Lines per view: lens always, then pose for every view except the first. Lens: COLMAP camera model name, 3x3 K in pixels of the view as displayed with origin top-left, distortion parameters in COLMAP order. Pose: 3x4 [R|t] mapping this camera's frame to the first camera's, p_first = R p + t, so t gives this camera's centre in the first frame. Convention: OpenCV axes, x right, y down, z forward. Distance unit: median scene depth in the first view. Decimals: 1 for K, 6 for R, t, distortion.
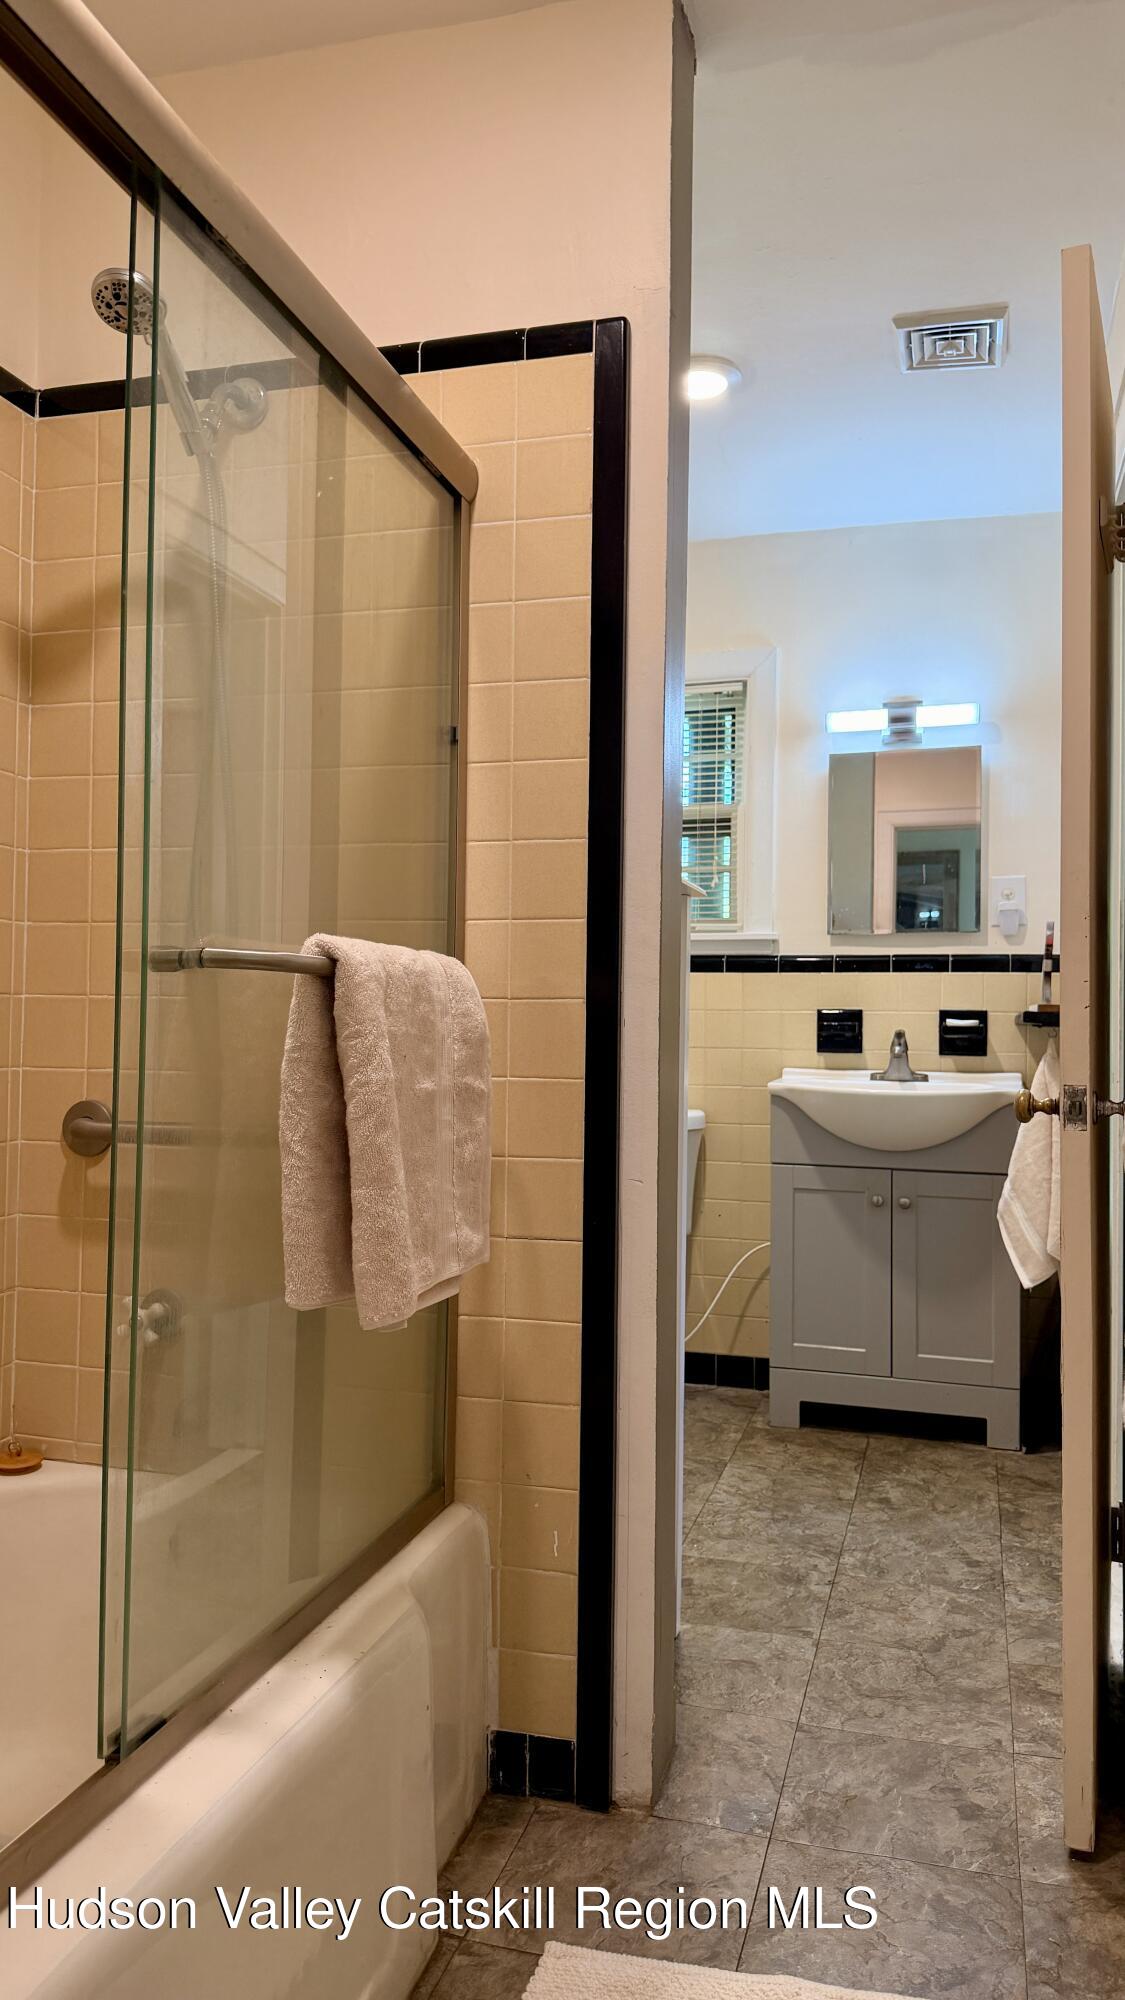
lens RADIAL K [[1401.2, 0, 549.9], [0, 1401.2, 997.6], [0, 0, 1]] dist [0.036474, -0.025241]
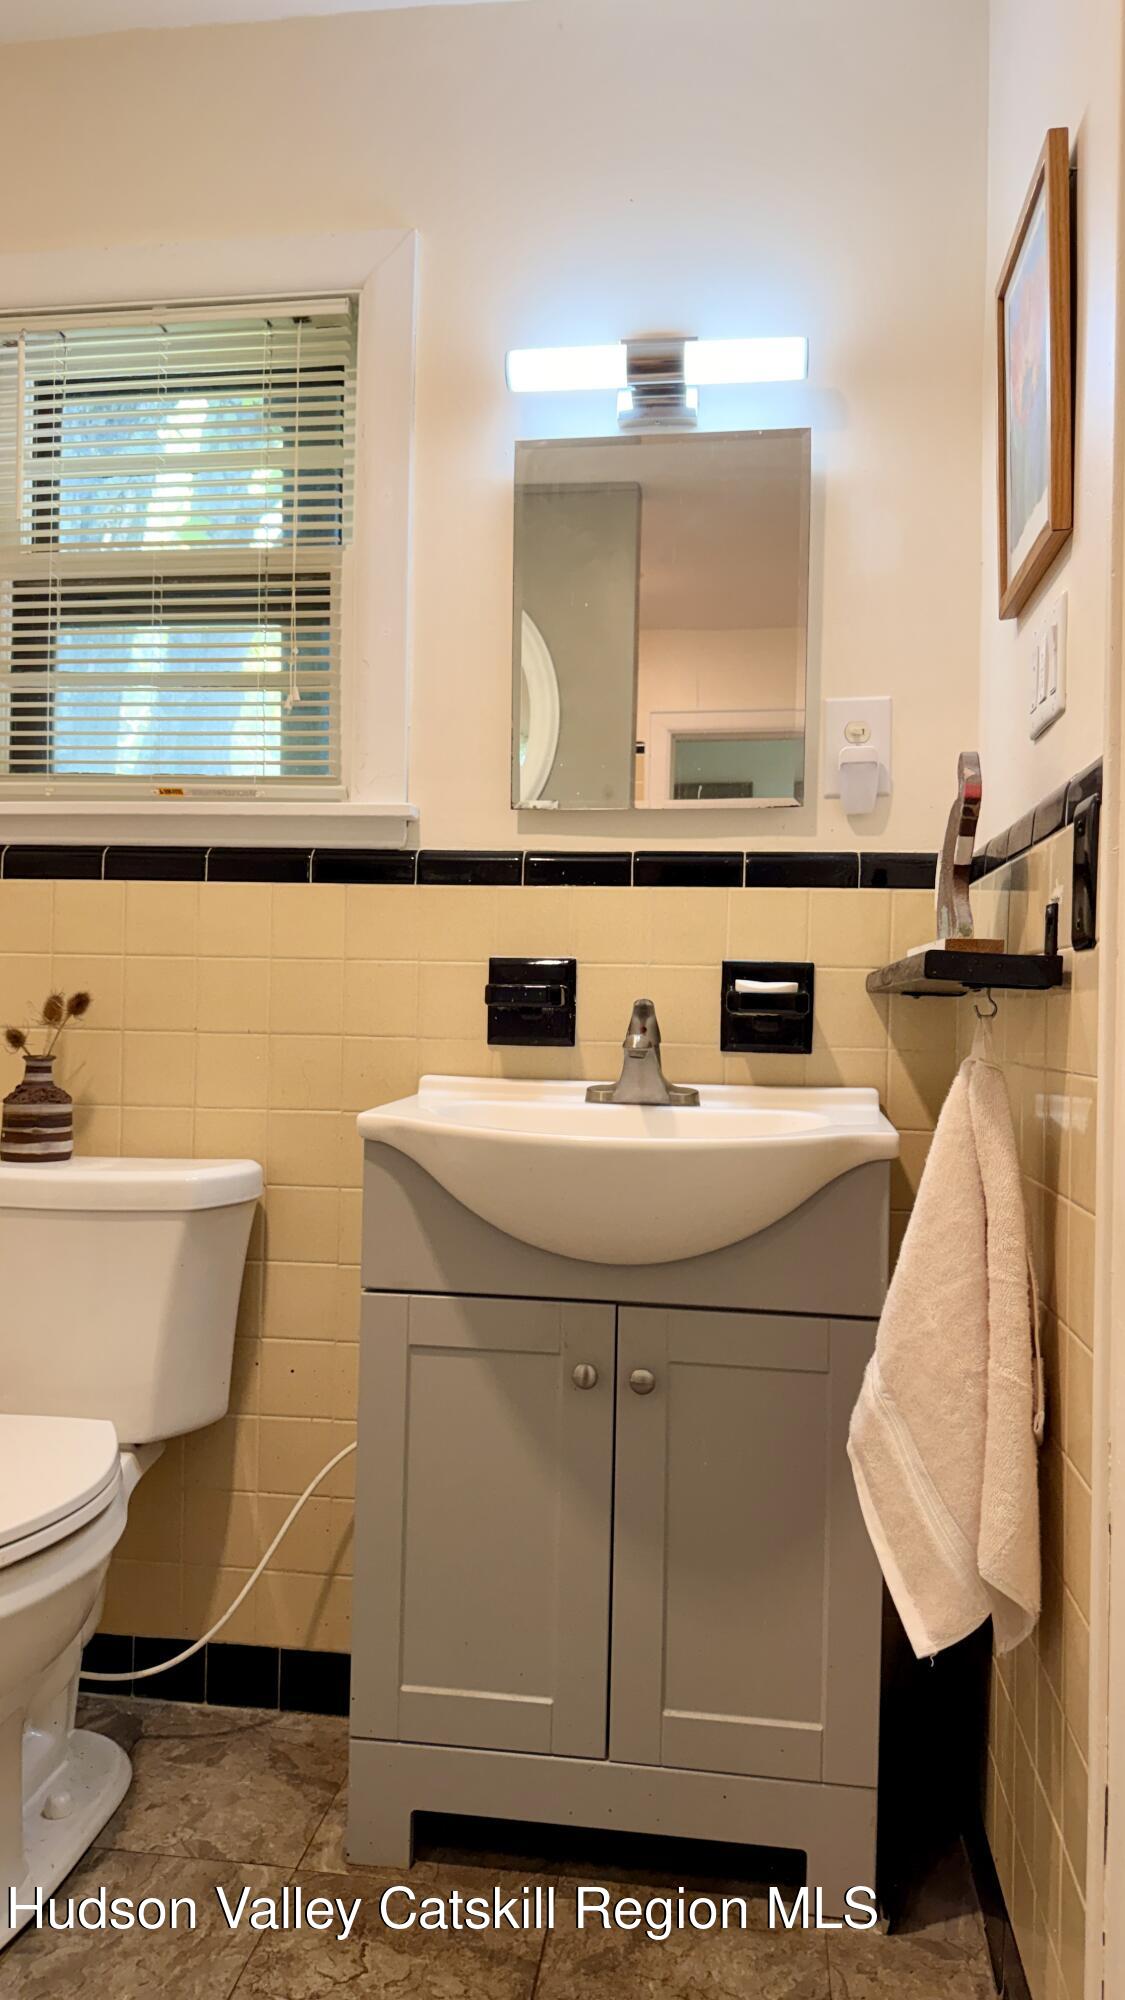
lens RADIAL K [[1401.2, 0, 578.6], [0, 1401.2, 1002.6], [0, 0, 1]] dist [0.036474, -0.025241]
pose [[0.986318, 0.008419, 0.164639, 0.144918], [-0.012117, 0.999696, 0.021469, 0.013521], [-0.164408, -0.023170, 0.986120, 0.516906]]
